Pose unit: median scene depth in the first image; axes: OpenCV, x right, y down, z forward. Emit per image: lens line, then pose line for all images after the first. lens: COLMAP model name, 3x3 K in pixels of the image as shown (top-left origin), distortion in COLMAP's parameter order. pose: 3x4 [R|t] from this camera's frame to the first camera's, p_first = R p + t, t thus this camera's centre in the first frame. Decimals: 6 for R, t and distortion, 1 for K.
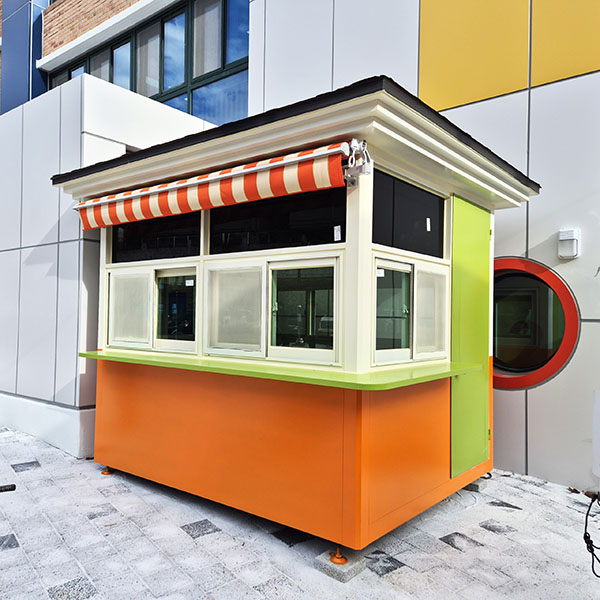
lens RADIAL K [[539.0, 0, 286.5], [0, 539.0, 301.3], [0, 0, 1]] dist [0.014026, 0.008543]
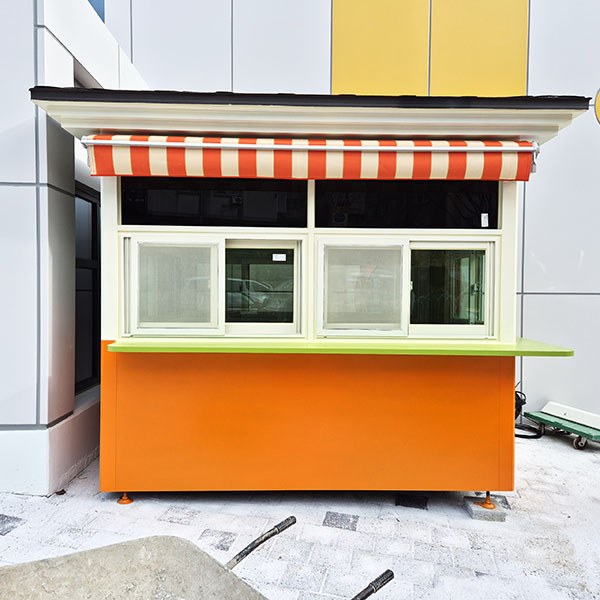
lens RADIAL K [[610.0, 0, 299.4], [0, 610.0, 276.7], [0, 0, 1]] dist [0.018451, 0.000737]
pose [[0.752988, -0.026781, 0.657489, -0.855187], [-0.016966, 0.998049, 0.060083, -0.065393], [-0.657815, -0.056396, 0.751065, 0.252572]]
